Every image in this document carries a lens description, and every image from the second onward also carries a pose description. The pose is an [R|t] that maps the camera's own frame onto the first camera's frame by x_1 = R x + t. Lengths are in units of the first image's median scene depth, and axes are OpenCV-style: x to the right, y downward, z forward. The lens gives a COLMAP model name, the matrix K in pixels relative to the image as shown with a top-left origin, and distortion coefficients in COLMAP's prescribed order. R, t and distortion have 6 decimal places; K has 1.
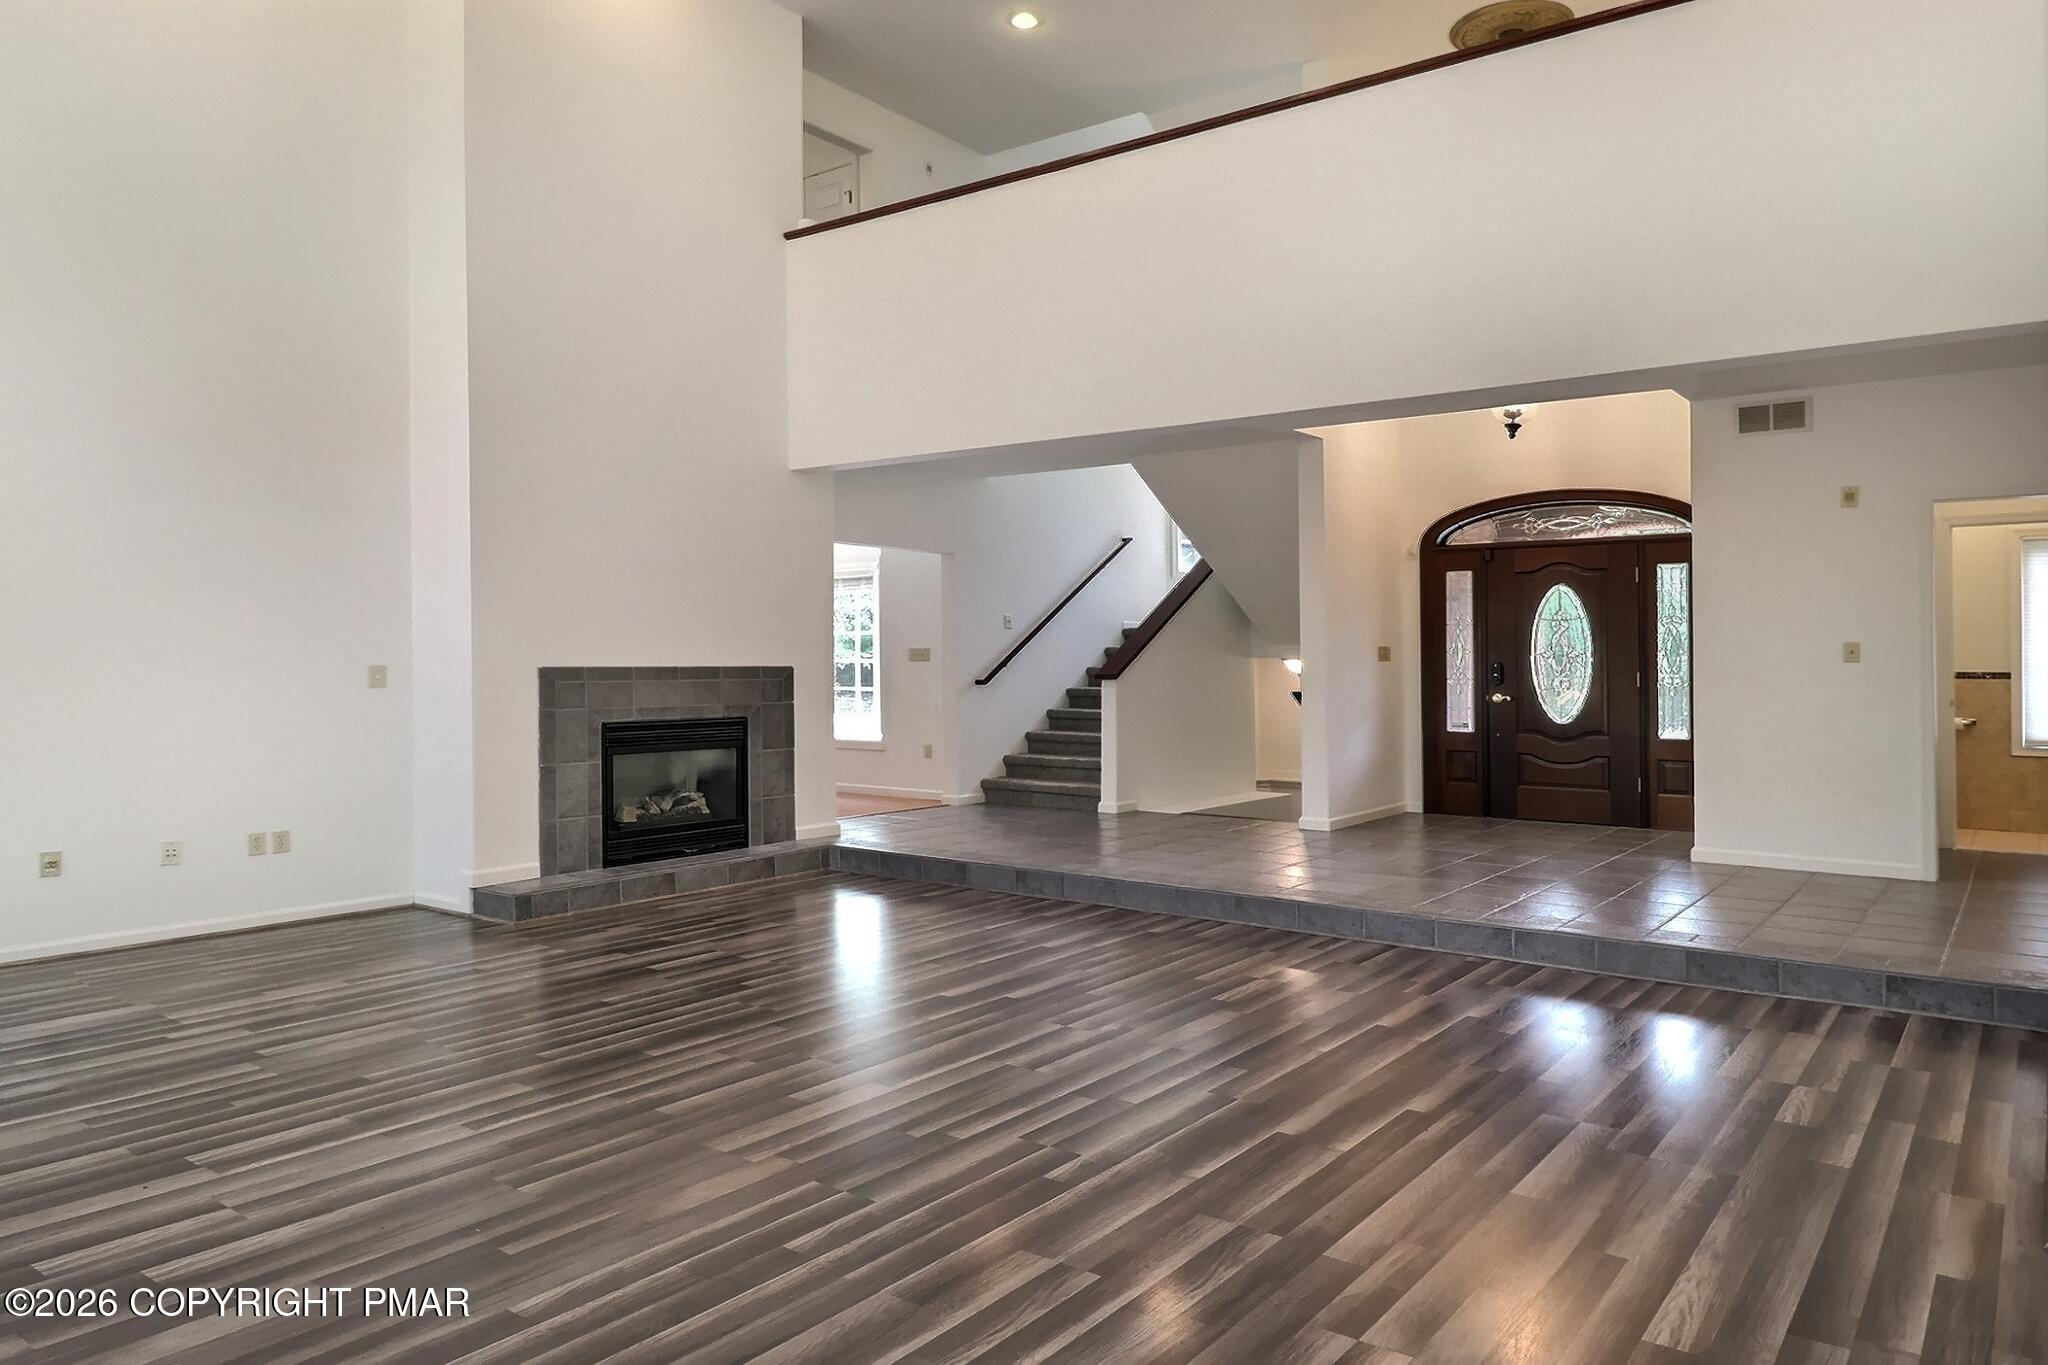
lens RADIAL K [[1109.6, 0, 1020.2], [0, 1109.6, 672.0], [0, 0, 1]] dist [0.000207, -0.000209]
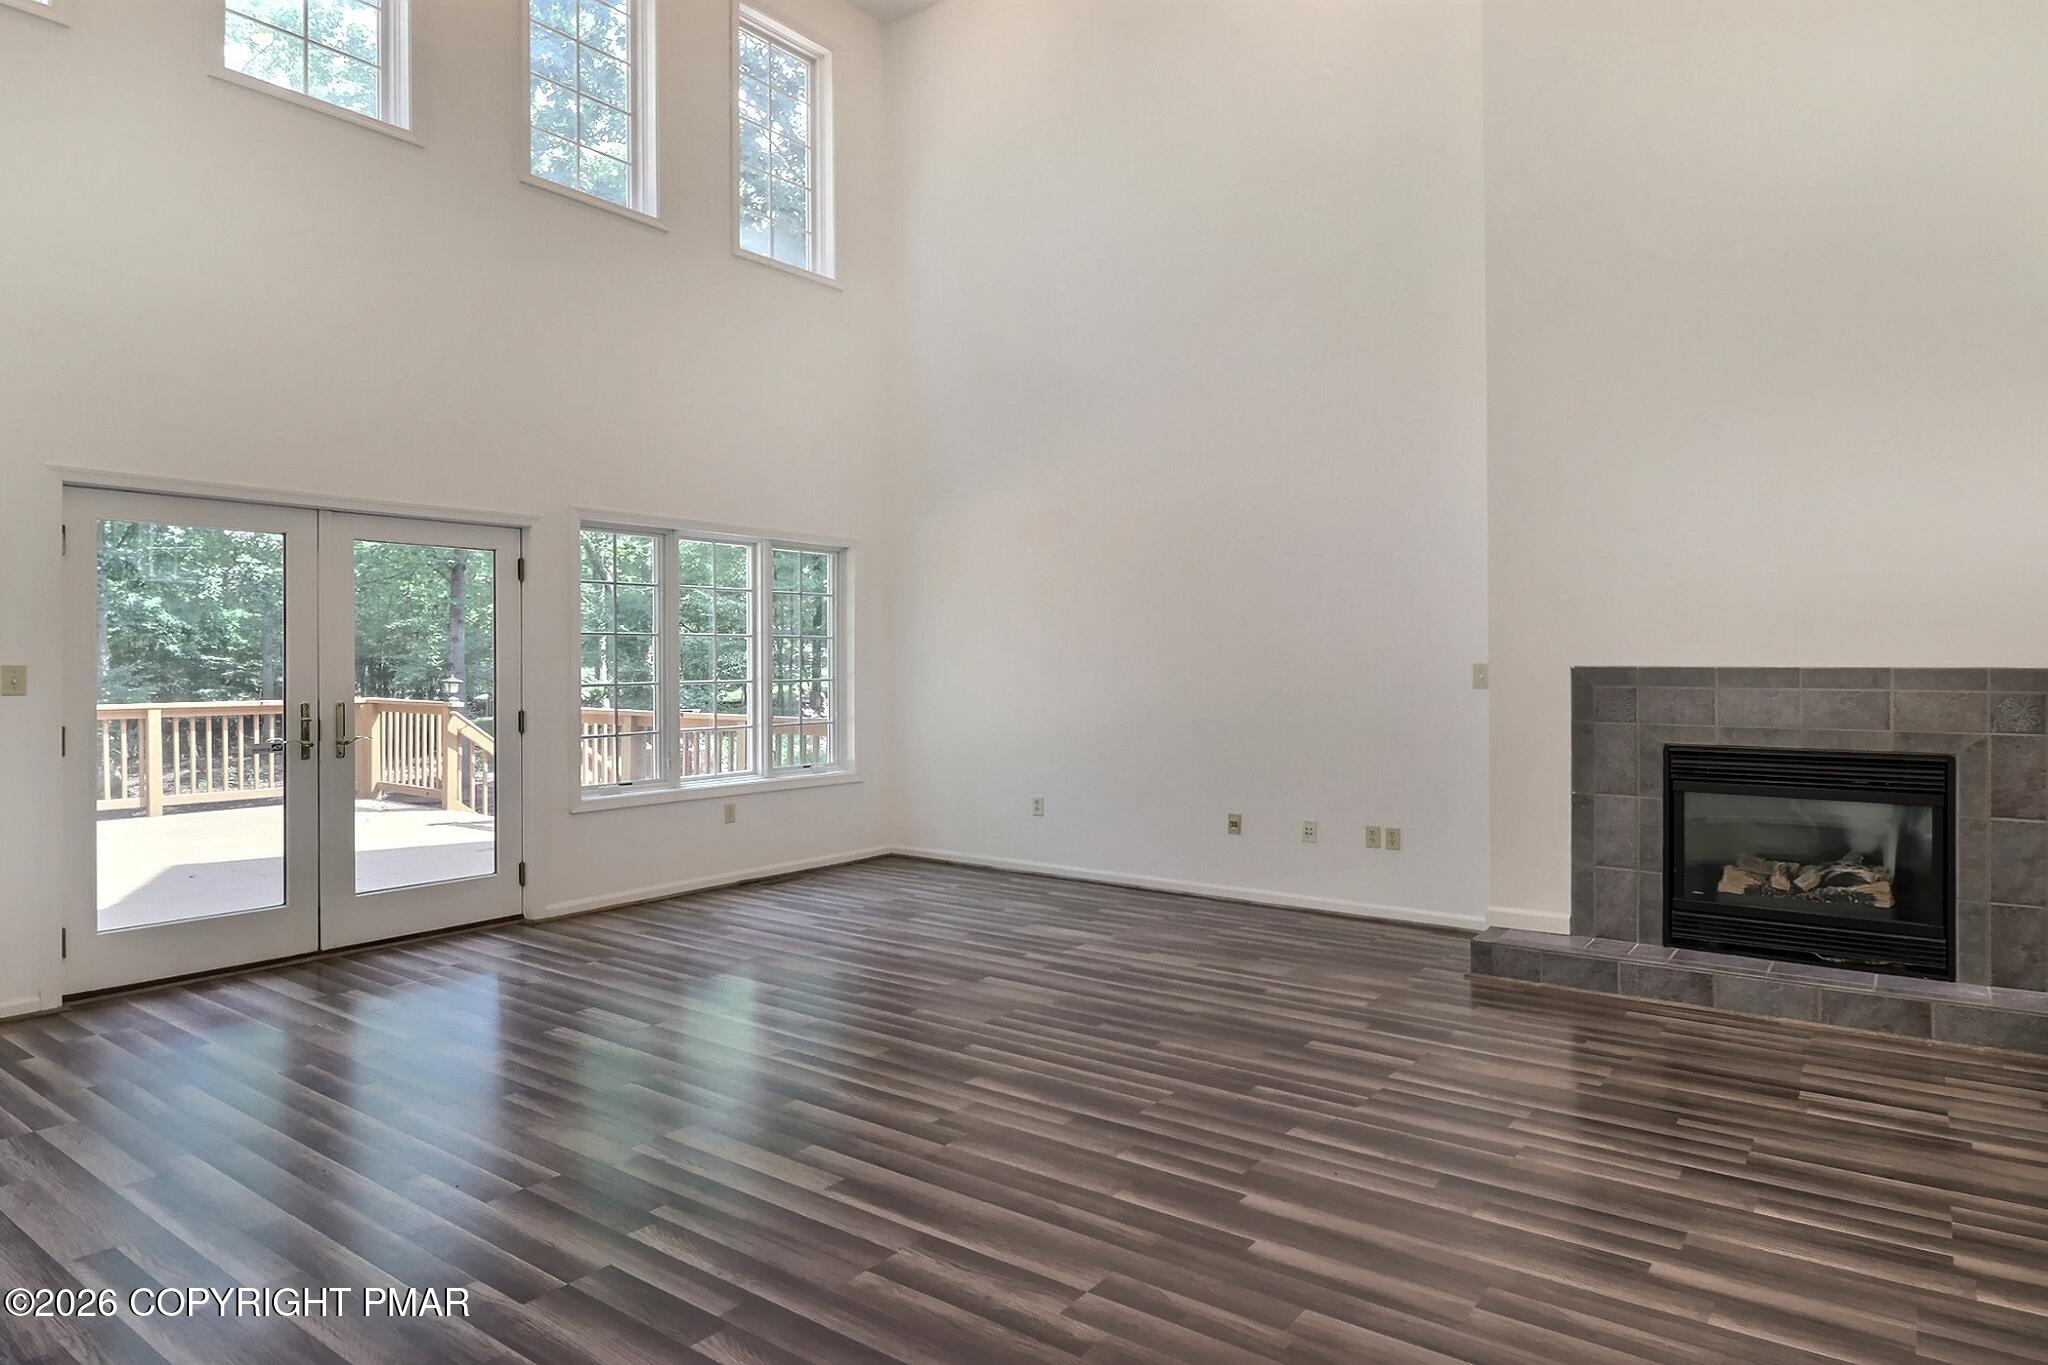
lens RADIAL K [[1225.8, 0, 1019.7], [0, 1225.8, 677.3], [0, 0, 1]] dist [0.001413, -0.006998]
pose [[0.108211, 0.013661, -0.994034, 0.373604], [-0.010433, 0.999866, 0.012605, -0.003633], [0.994073, 0.009007, 0.108339, 0.503402]]
